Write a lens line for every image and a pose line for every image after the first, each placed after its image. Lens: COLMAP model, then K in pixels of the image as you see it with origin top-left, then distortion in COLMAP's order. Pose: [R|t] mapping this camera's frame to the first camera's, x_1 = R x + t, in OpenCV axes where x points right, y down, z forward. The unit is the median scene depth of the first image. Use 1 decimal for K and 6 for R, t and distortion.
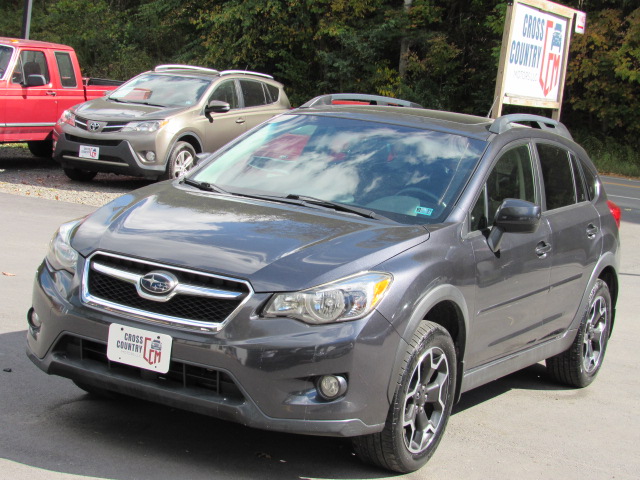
lens RADIAL K [[1353.4, 0, 320.0], [0, 1353.4, 240.0], [0, 0, 1]] dist [-0.120624, 0.034729]
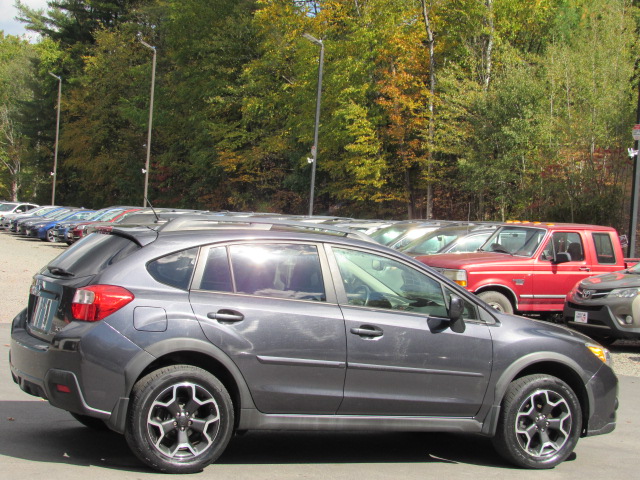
lens RADIAL K [[1377.8, 0, 320.0], [0, 1377.8, 240.0], [0, 0, 1]] dist [-0.103950, 0.064335]
pose [[0.777172, -0.051325, -0.627191, 0.386166], [-0.049759, 0.988536, -0.142553, 0.046609], [0.627317, 0.141997, 0.765709, -0.030831]]
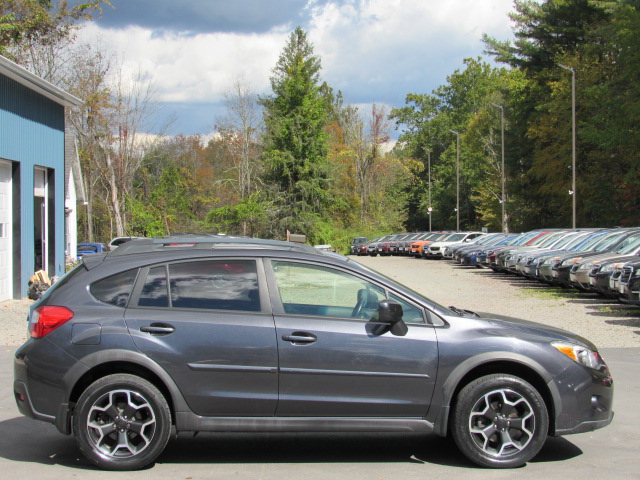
lens RADIAL K [[1377.8, 0, 320.0], [0, 1377.8, 240.0], [0, 0, 1]] dist [-0.103950, 0.064335]
pose [[0.488813, -0.106098, -0.865913, 0.559593], [-0.040288, 0.988773, -0.143894, 0.046153], [0.871458, 0.105223, 0.479050, 0.121038]]
